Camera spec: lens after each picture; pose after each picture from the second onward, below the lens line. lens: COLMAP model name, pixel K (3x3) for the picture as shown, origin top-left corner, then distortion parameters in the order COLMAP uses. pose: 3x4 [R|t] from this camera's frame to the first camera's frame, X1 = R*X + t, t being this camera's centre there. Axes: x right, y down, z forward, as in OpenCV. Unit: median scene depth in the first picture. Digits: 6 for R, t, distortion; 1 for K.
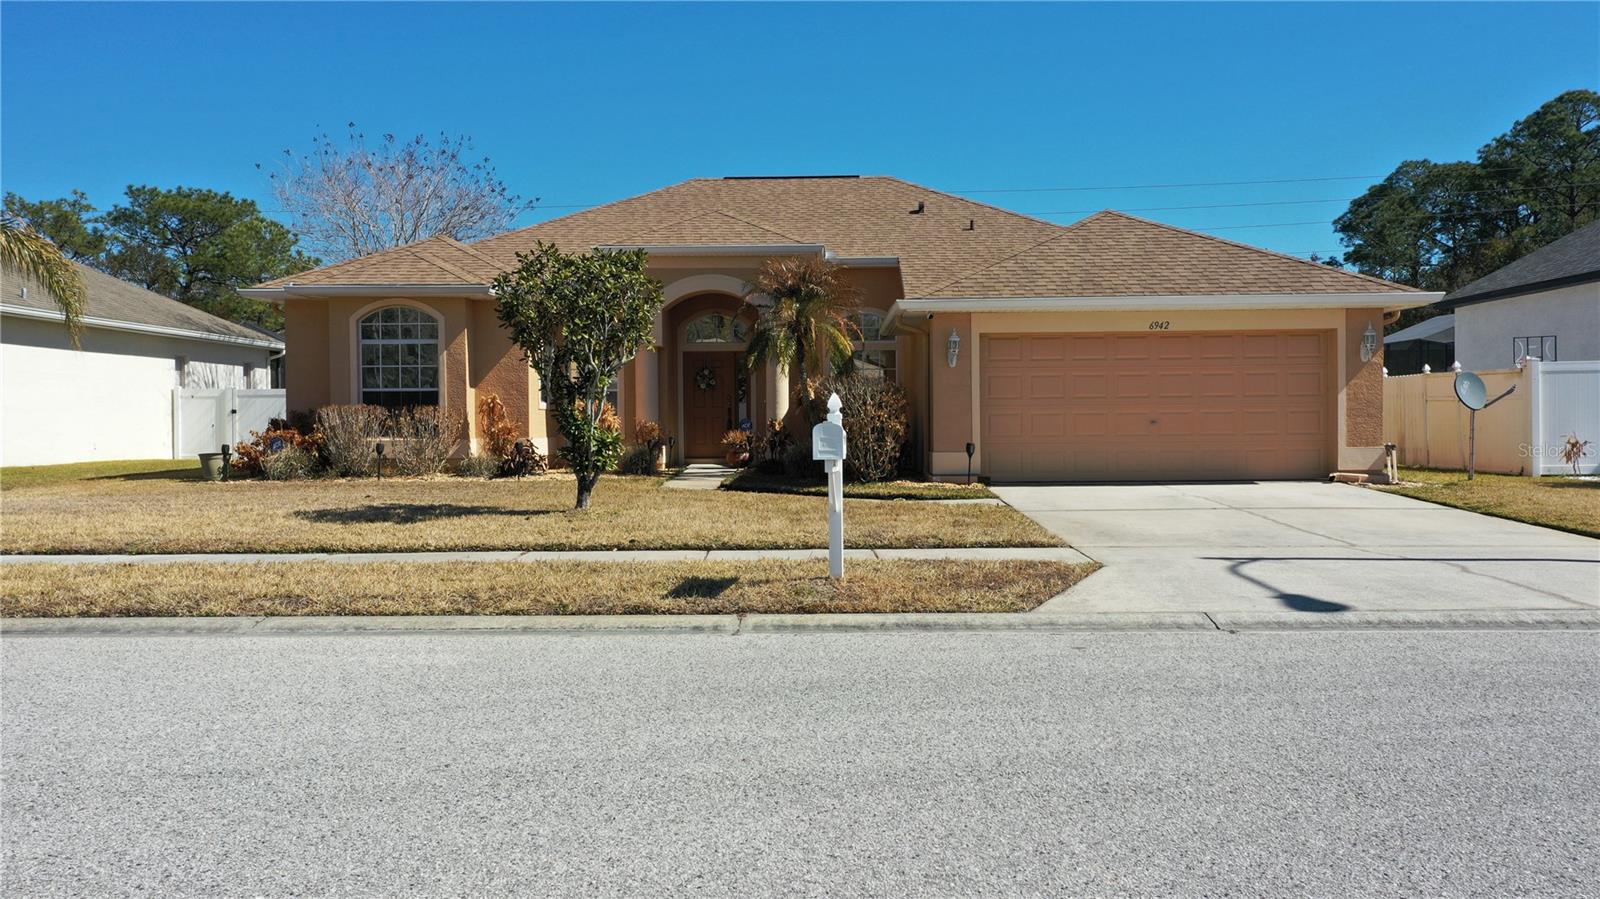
lens RADIAL K [[1270.9, 0, 804.6], [0, 1270.9, 447.8], [0, 0, 1]] dist [0.020239, 0.000327]
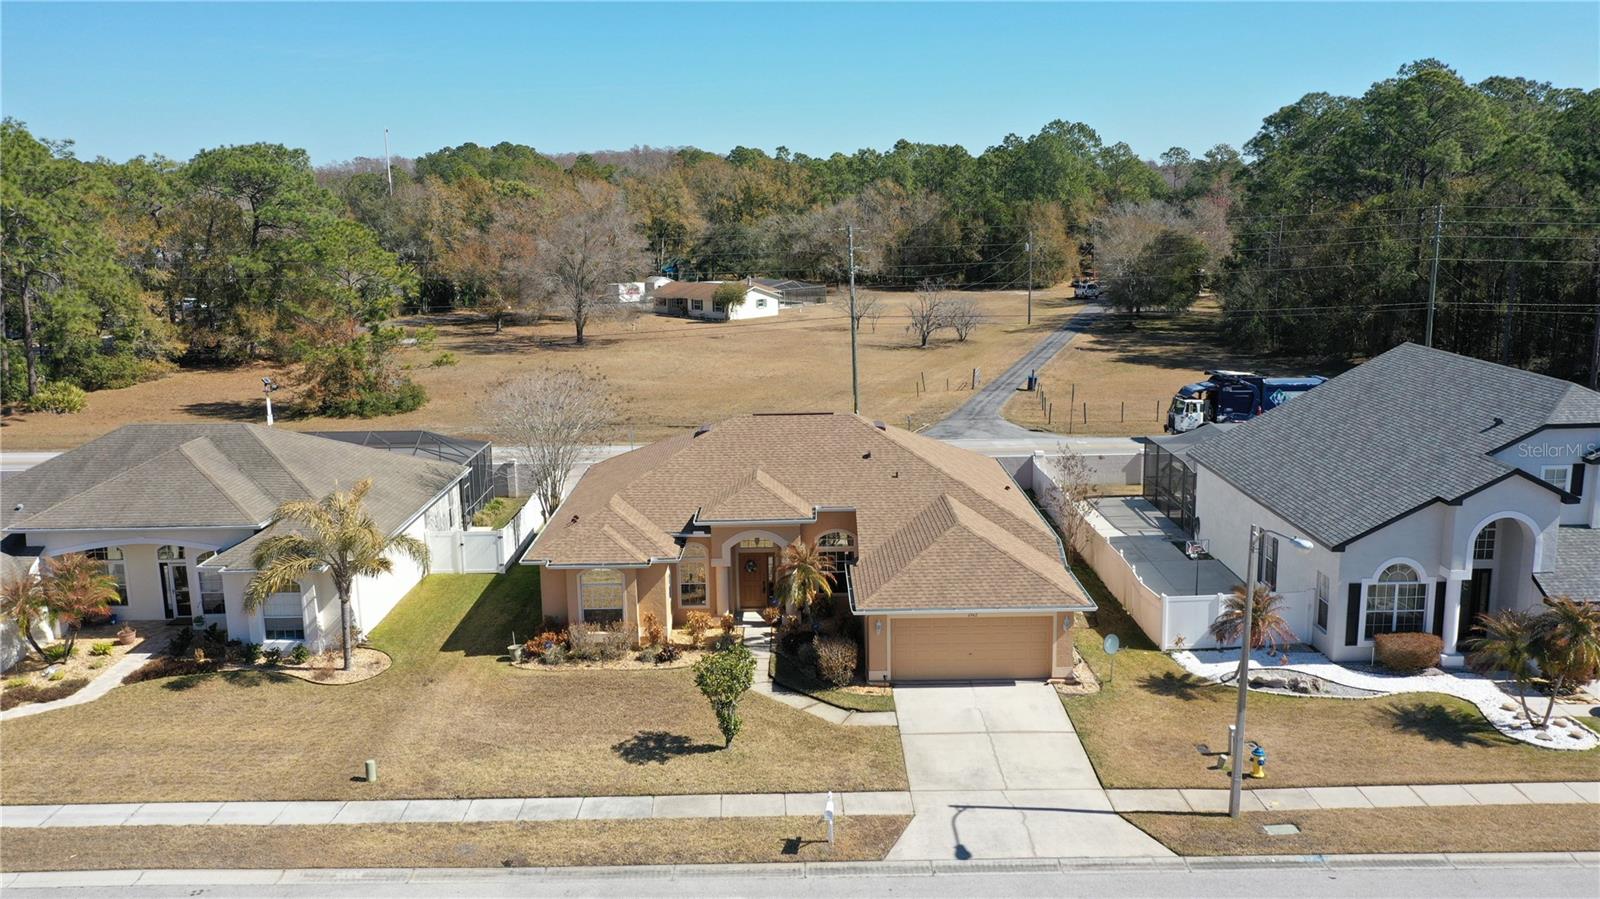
lens RADIAL K [[1267.1, 0, 804.8], [0, 1267.1, 452.0], [0, 0, 1]] dist [0.017544, 0.001702]
pose [[0.999707, -0.010217, 0.021952, -0.045164], [0.006036, 0.983152, 0.182693, -0.647451], [-0.023448, -0.182506, 0.982925, -0.905412]]
